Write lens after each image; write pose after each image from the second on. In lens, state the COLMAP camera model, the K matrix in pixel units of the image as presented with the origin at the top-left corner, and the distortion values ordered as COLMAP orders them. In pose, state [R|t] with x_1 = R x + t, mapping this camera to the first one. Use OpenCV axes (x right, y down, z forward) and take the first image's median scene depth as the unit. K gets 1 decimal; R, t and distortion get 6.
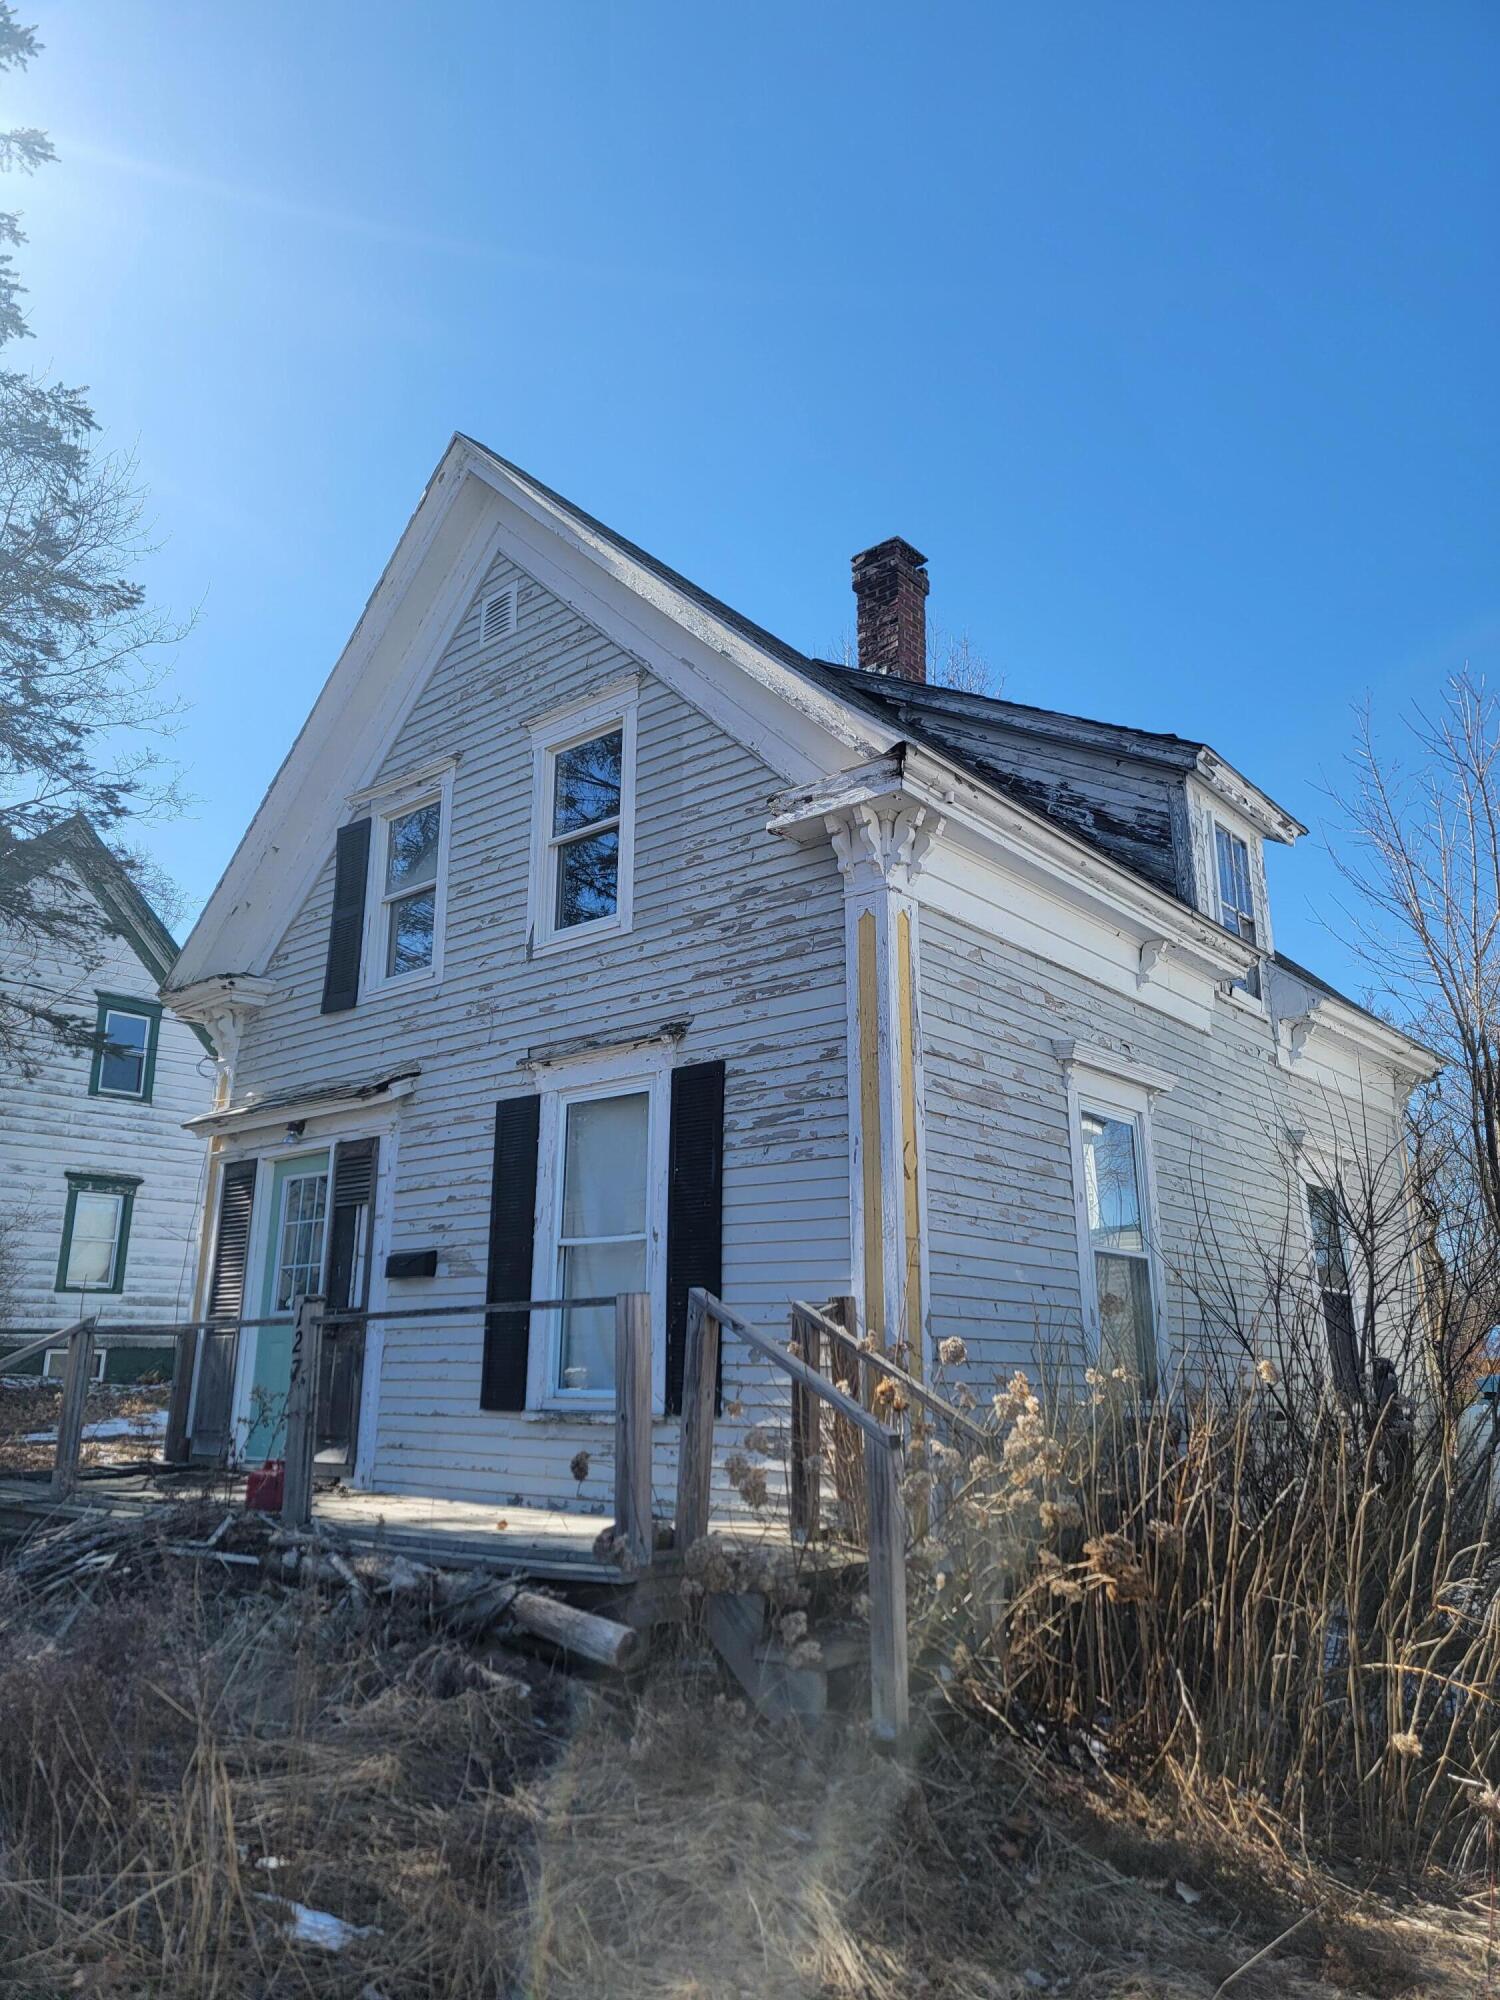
lens RADIAL K [[1371.0, 0, 750.1], [0, 1371.0, 986.6], [0, 0, 1]] dist [0.058135, -0.027339]
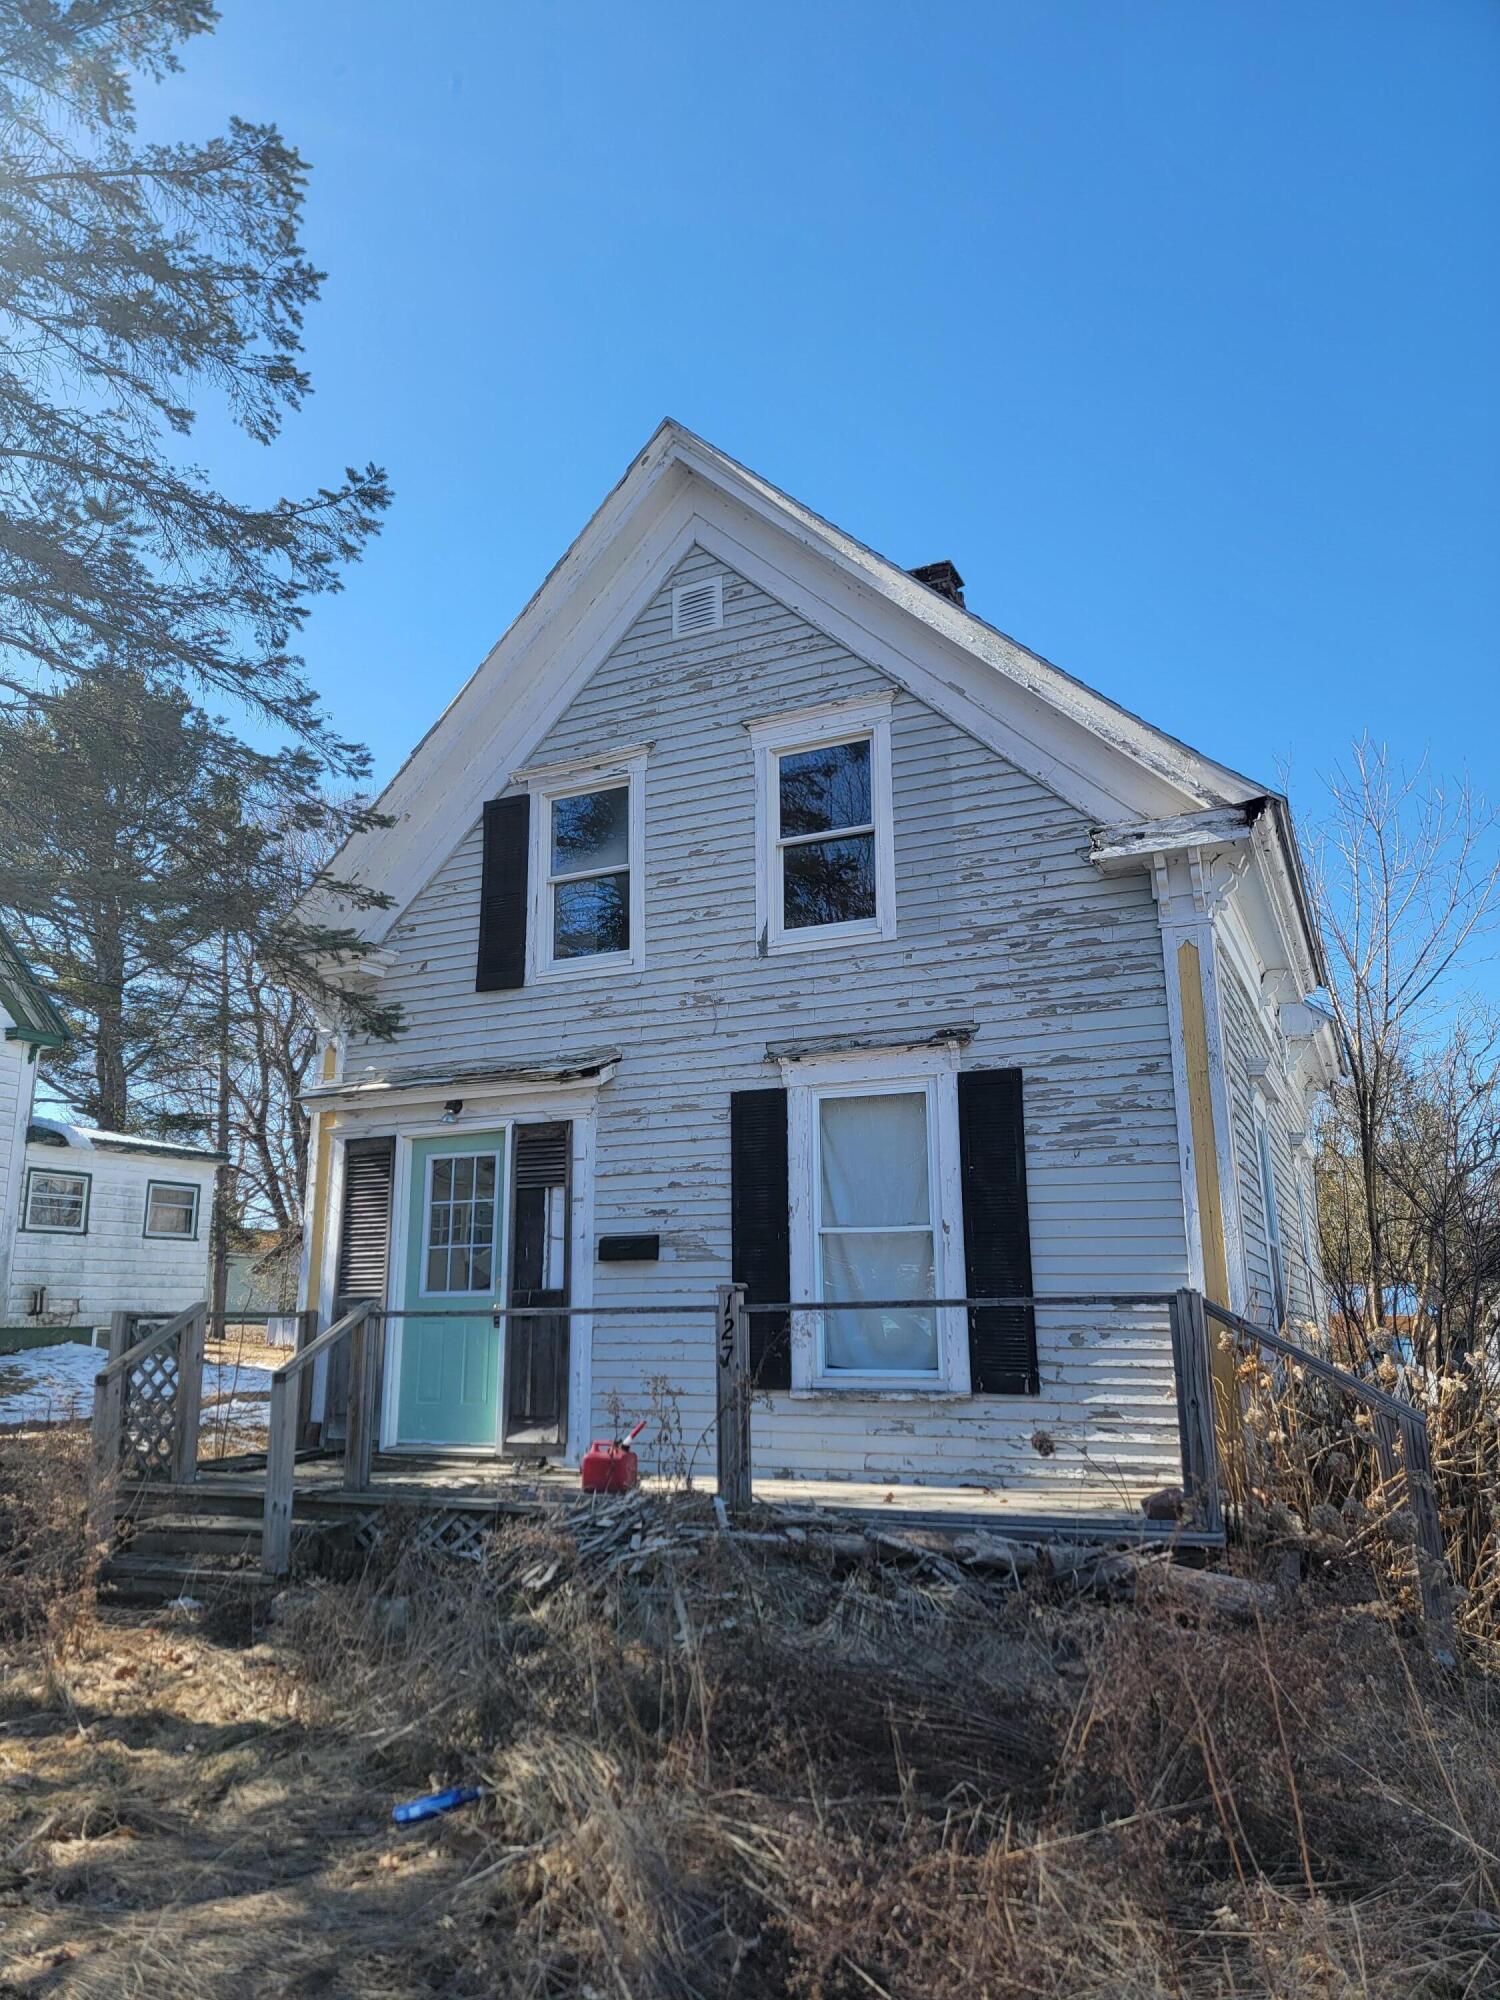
lens RADIAL K [[1371.0, 0, 728.5], [0, 1371.0, 1001.6], [0, 0, 1]] dist [0.058135, -0.027339]
pose [[0.966792, 0.049945, 0.250637, -0.454828], [-0.059102, 0.997827, 0.029134, -0.014465], [-0.248638, -0.042979, 0.967643, 0.008721]]
